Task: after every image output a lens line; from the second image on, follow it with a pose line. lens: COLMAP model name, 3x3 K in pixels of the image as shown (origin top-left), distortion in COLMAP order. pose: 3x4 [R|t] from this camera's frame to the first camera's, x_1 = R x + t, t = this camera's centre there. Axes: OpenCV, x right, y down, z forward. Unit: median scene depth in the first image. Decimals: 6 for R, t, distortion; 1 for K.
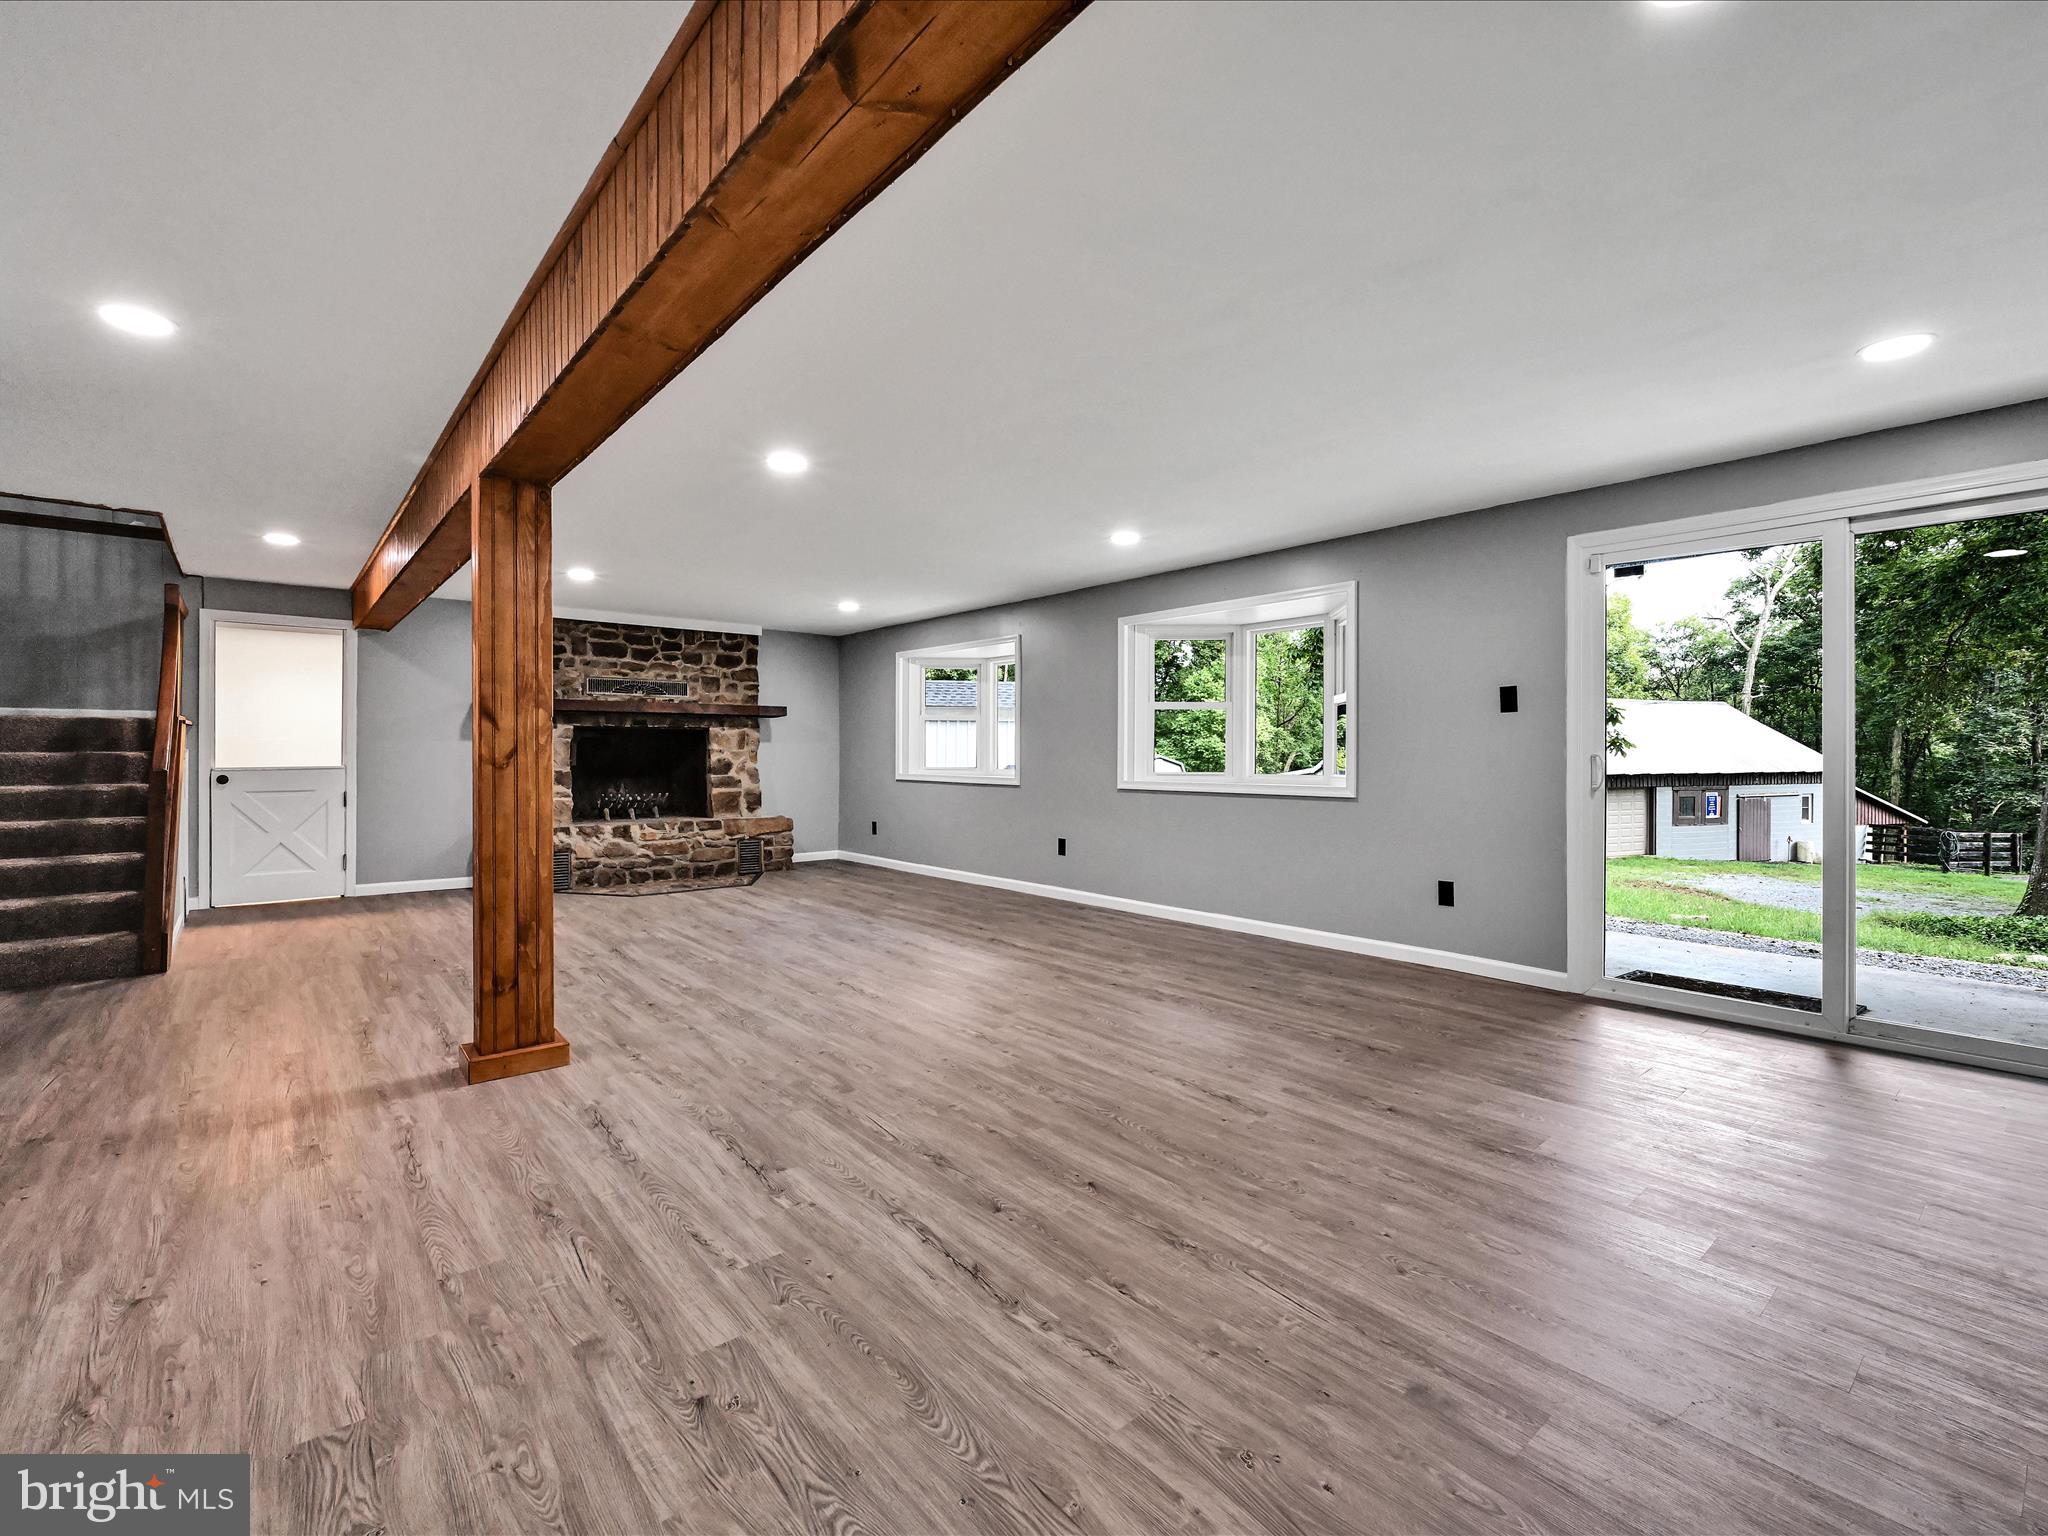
lens RADIAL K [[921.7, 0, 1029.6], [0, 921.7, 763.5], [0, 0, 1]] dist [0.001370, -0.000873]
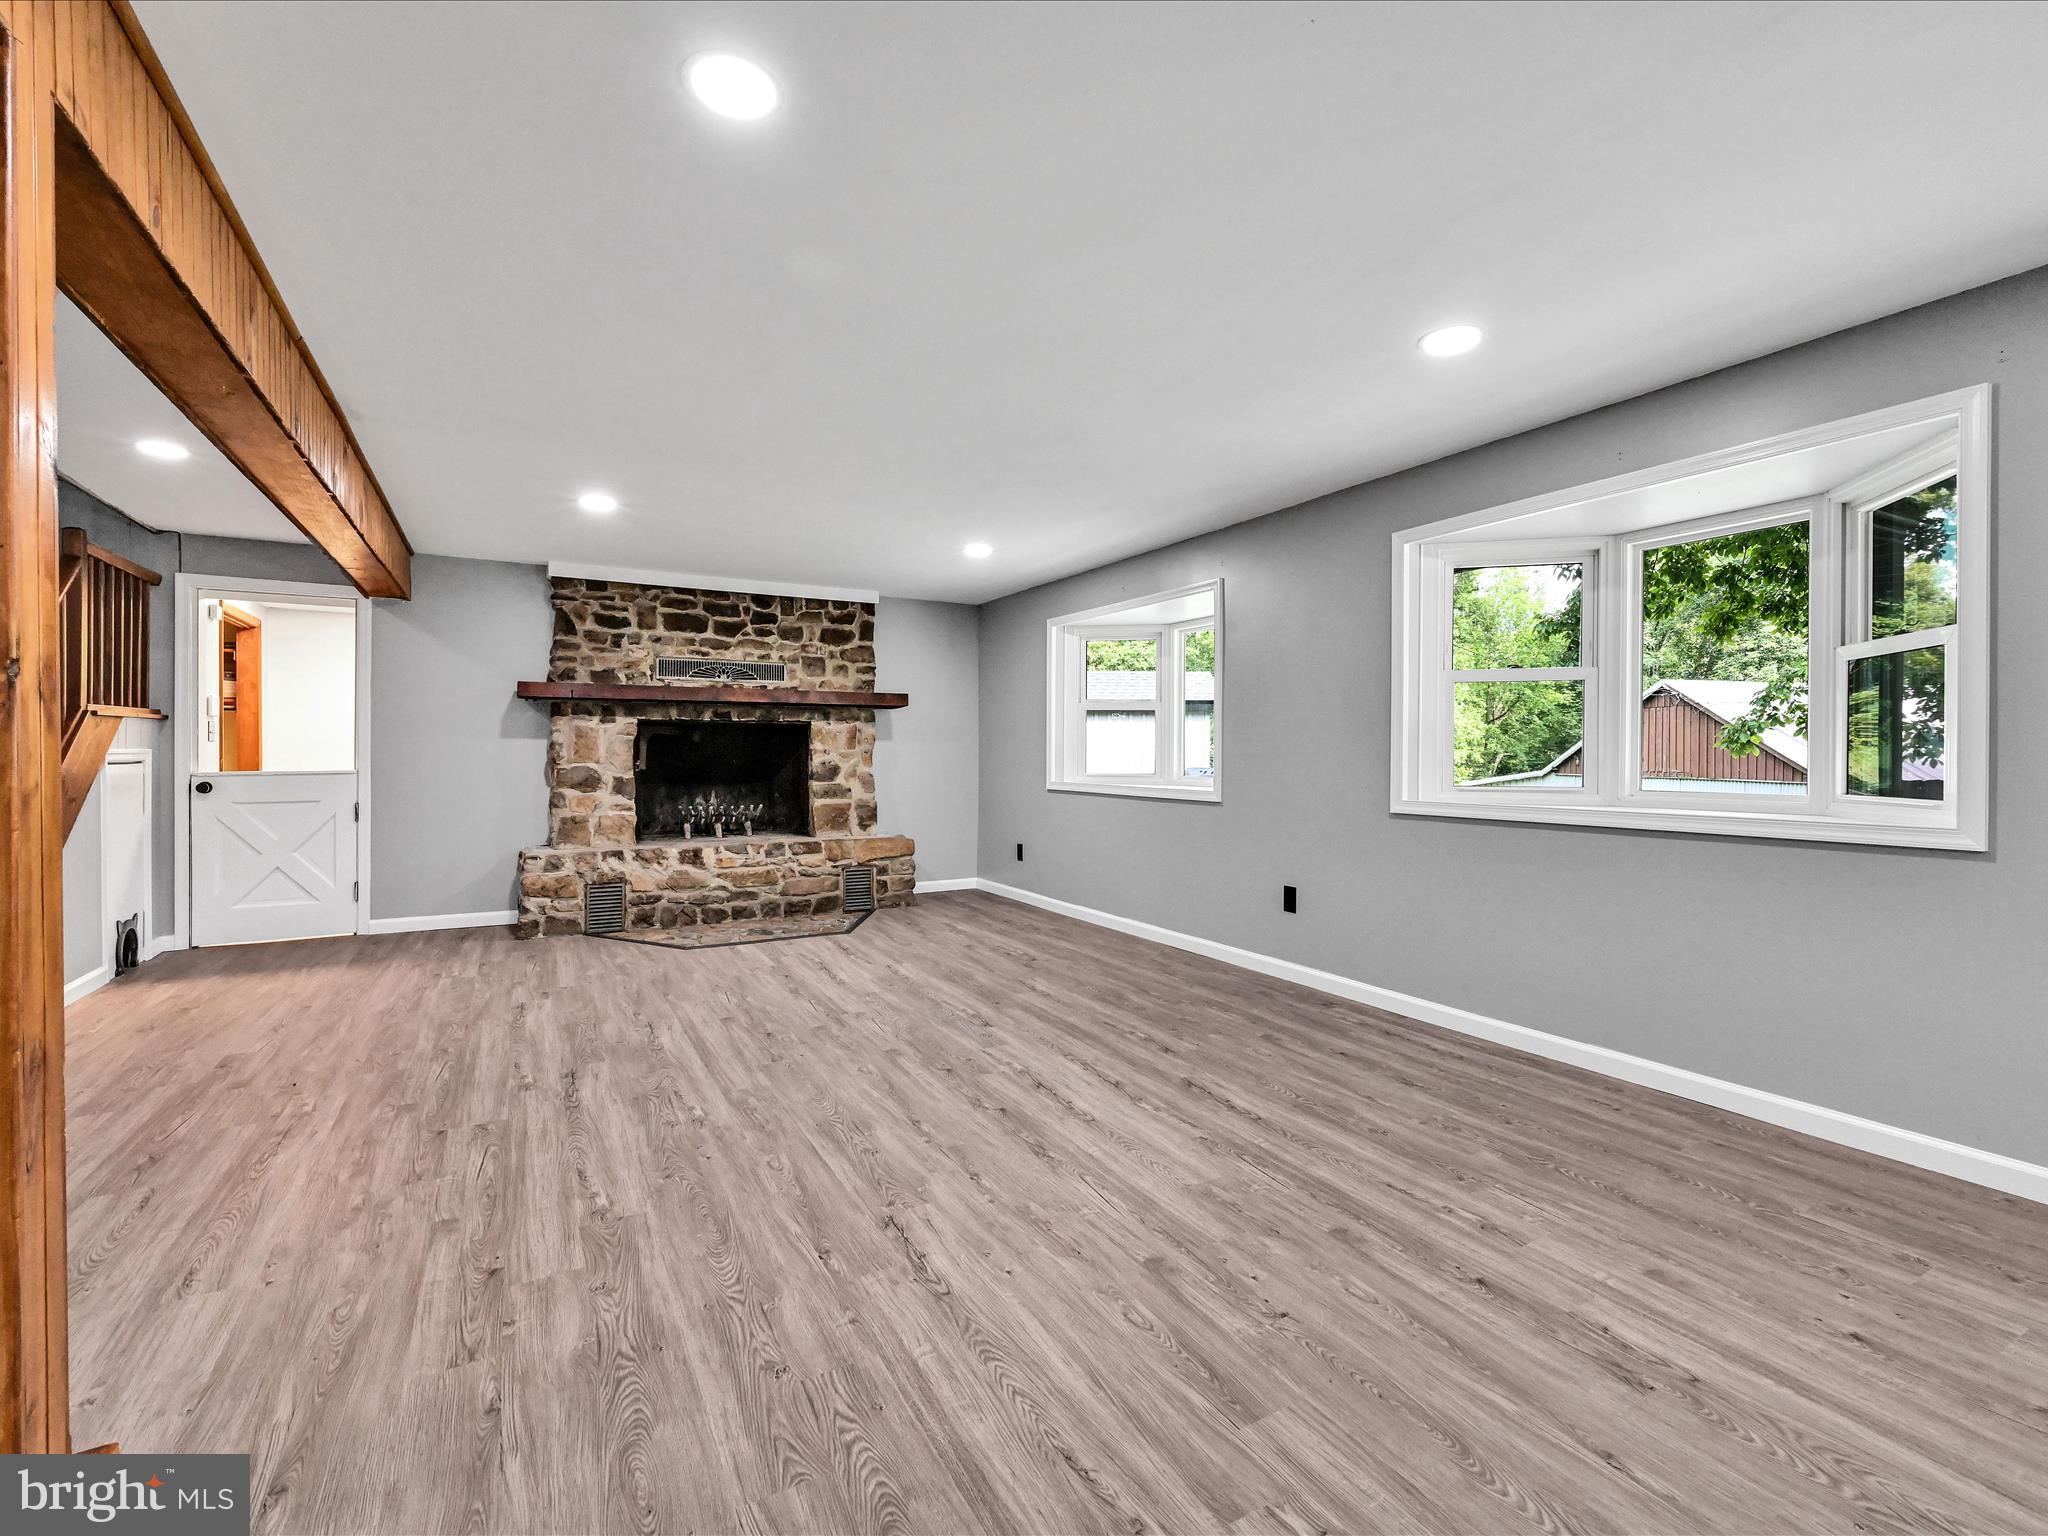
lens RADIAL K [[921.7, 0, 1029.6], [0, 921.7, 763.5], [0, 0, 1]] dist [0.001370, -0.000873]
pose [[0.982344, 0.002118, -0.187073, -0.020117], [-0.002068, 0.999998, 0.000460, -0.004168], [0.187074, -0.000065, 0.982346, 0.279178]]
